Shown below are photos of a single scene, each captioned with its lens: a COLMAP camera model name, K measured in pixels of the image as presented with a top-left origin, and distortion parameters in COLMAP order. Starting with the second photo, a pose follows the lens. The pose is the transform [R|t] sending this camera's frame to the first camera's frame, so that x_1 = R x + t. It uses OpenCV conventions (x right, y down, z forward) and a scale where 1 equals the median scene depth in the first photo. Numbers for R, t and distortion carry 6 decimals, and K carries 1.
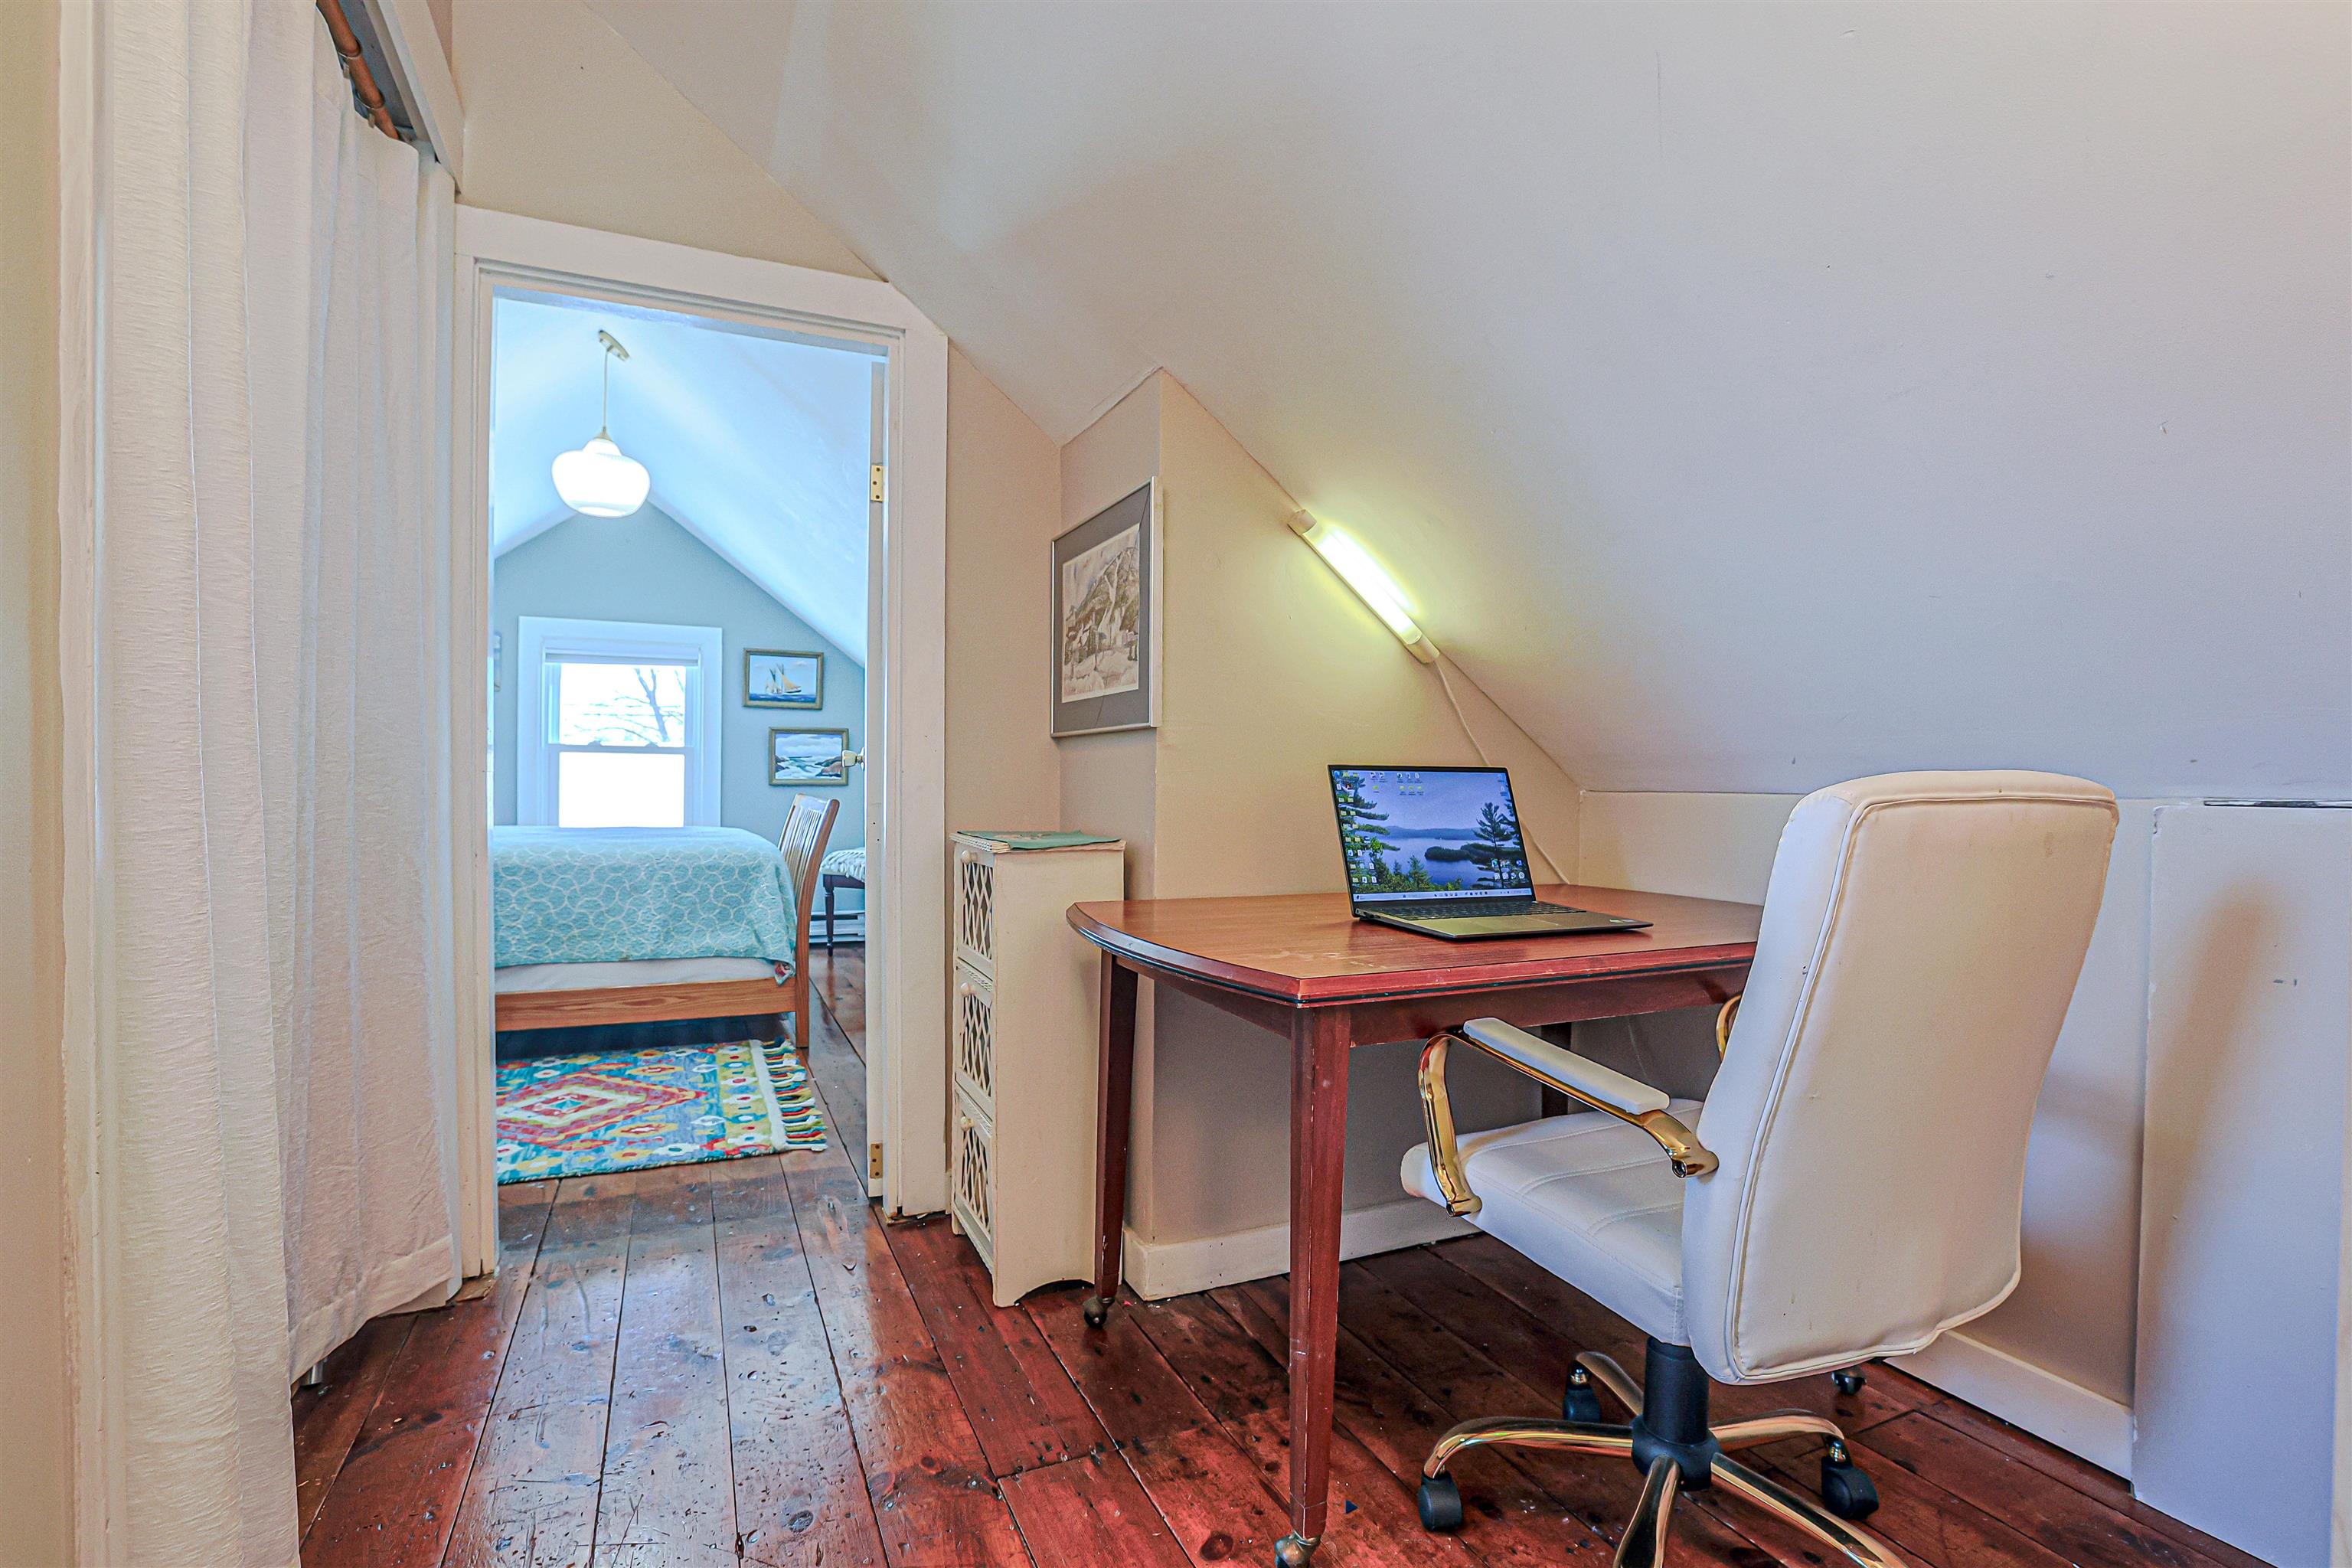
lens RADIAL K [[1091.4, 0, 1174.4], [0, 1091.4, 789.5], [0, 0, 1]] dist [-0.043289, 0.014024]
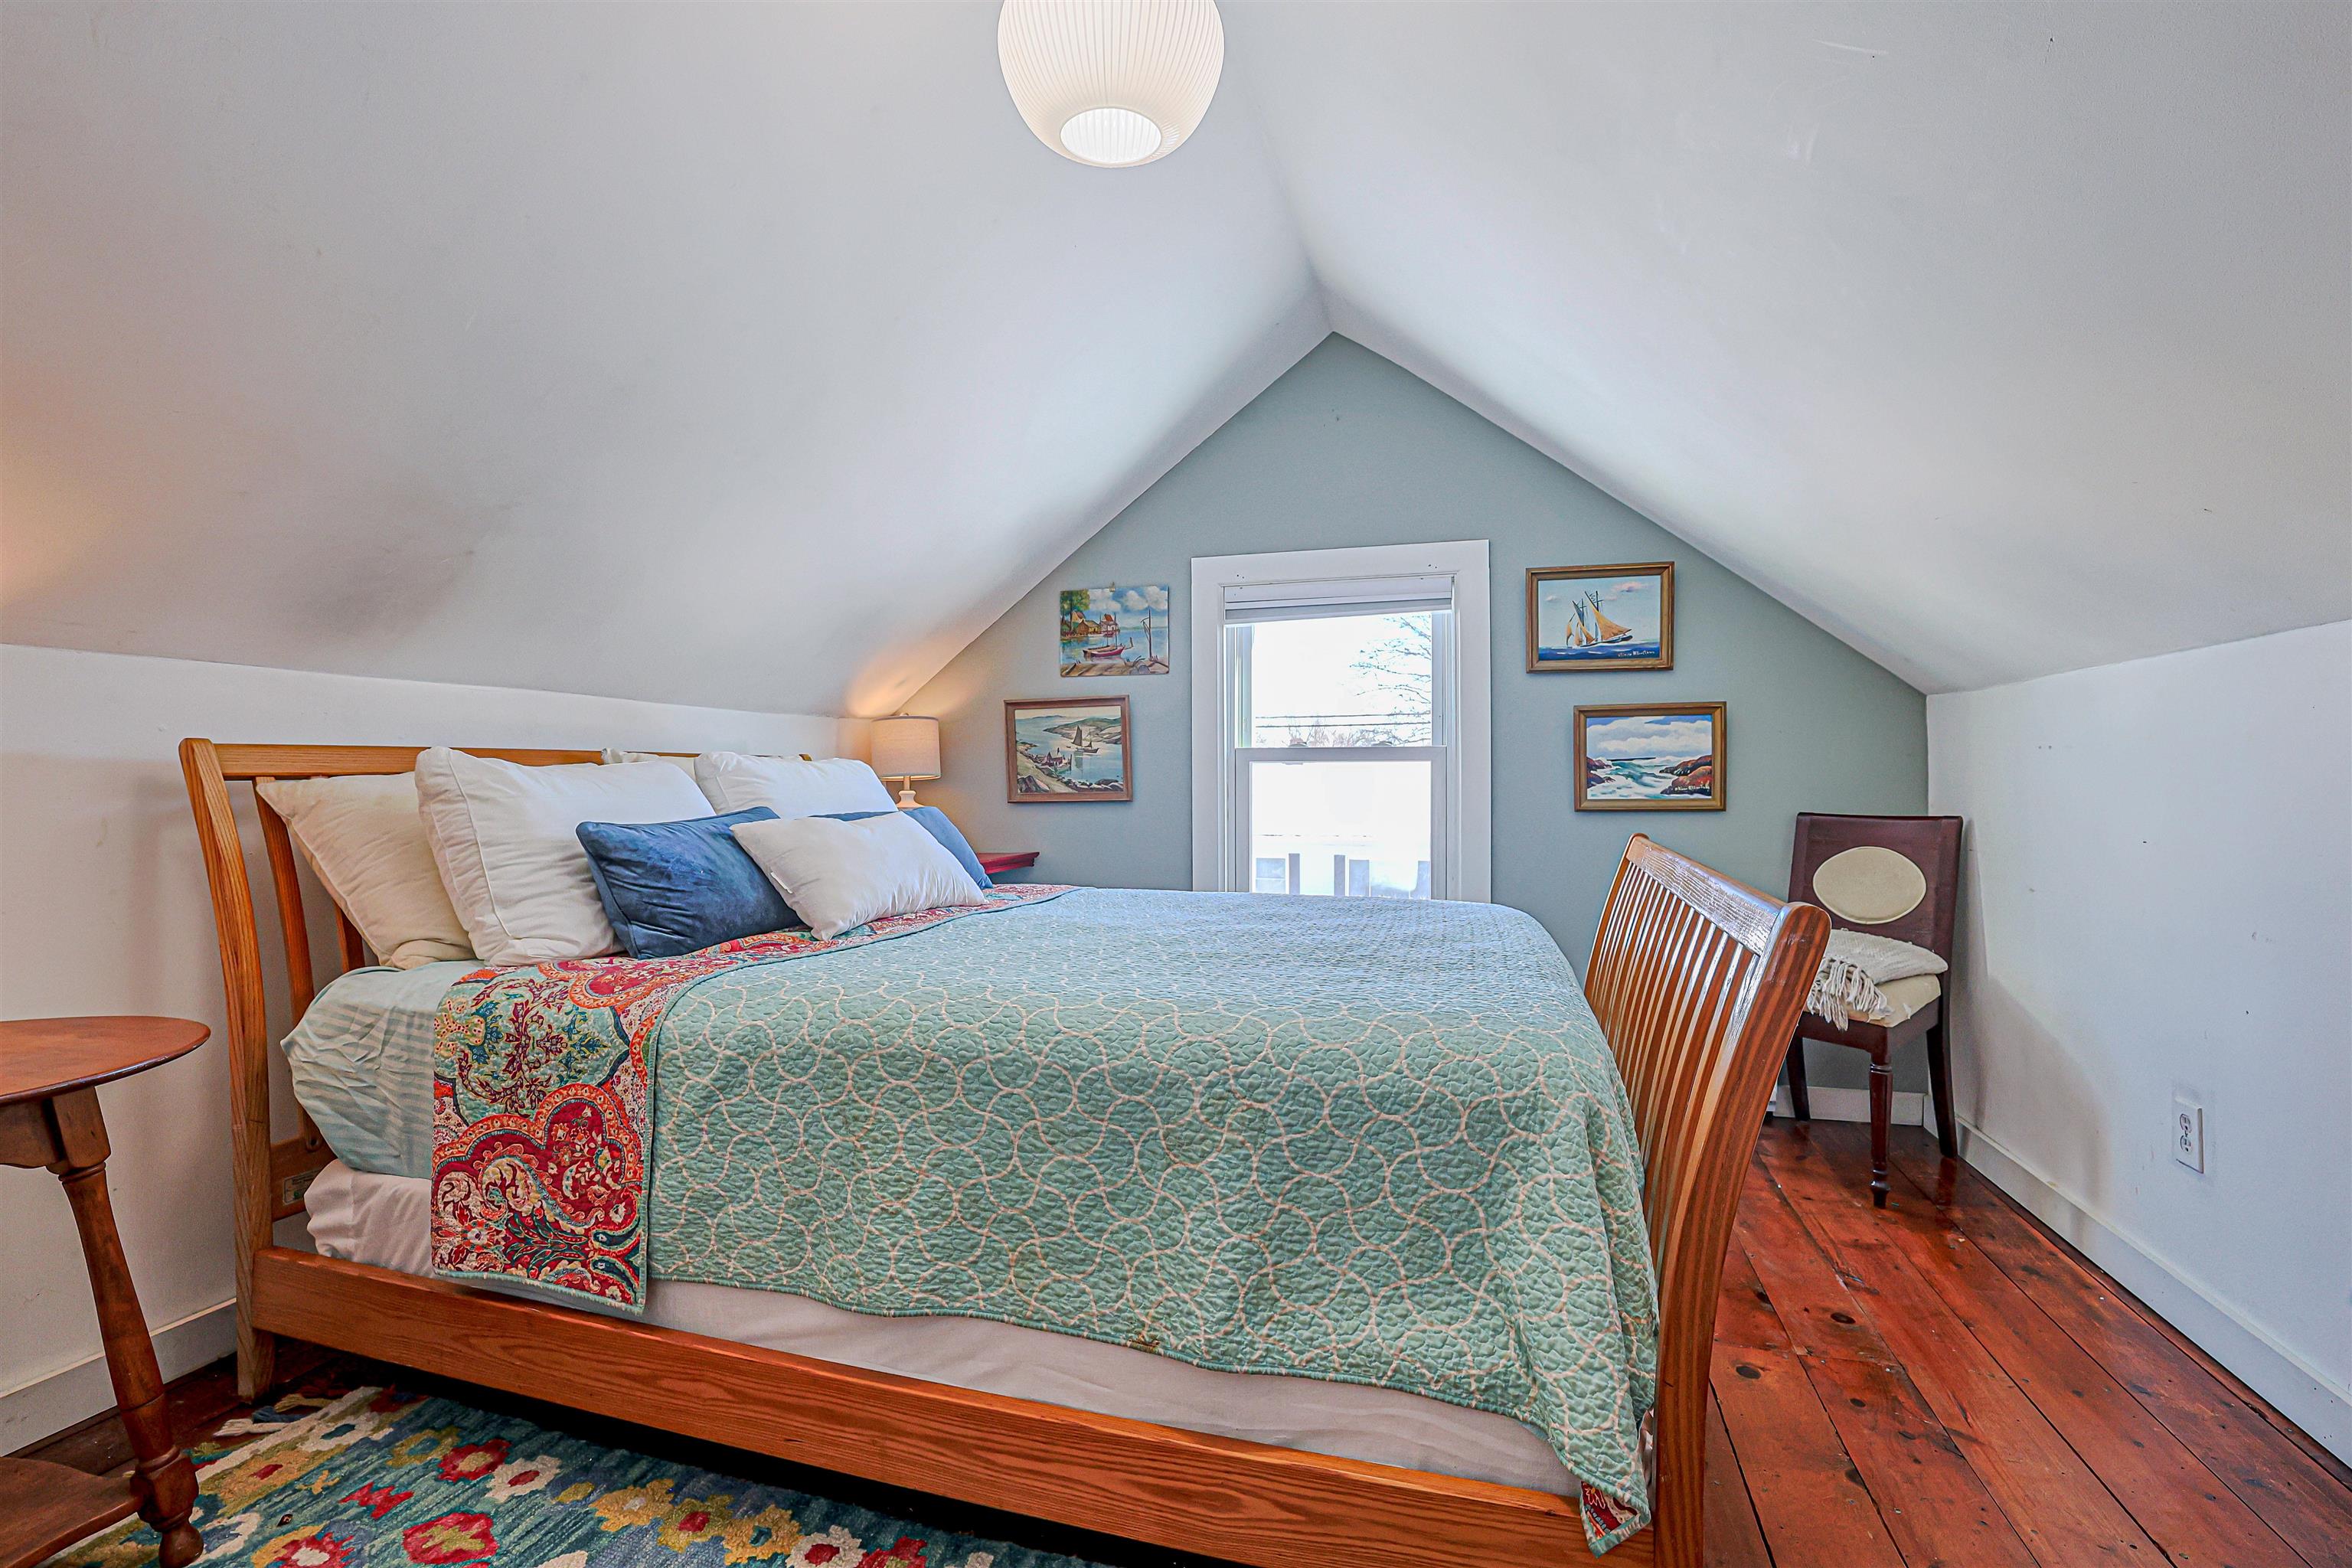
lens RADIAL K [[1091.4, 0, 1158.6], [0, 1091.4, 781.0], [0, 0, 1]] dist [-0.043289, 0.014024]
pose [[0.745254, -0.014933, -0.666613, -0.164414], [0.006354, 0.999863, -0.015295, -0.012385], [0.666750, 0.007163, 0.745247, 0.449995]]
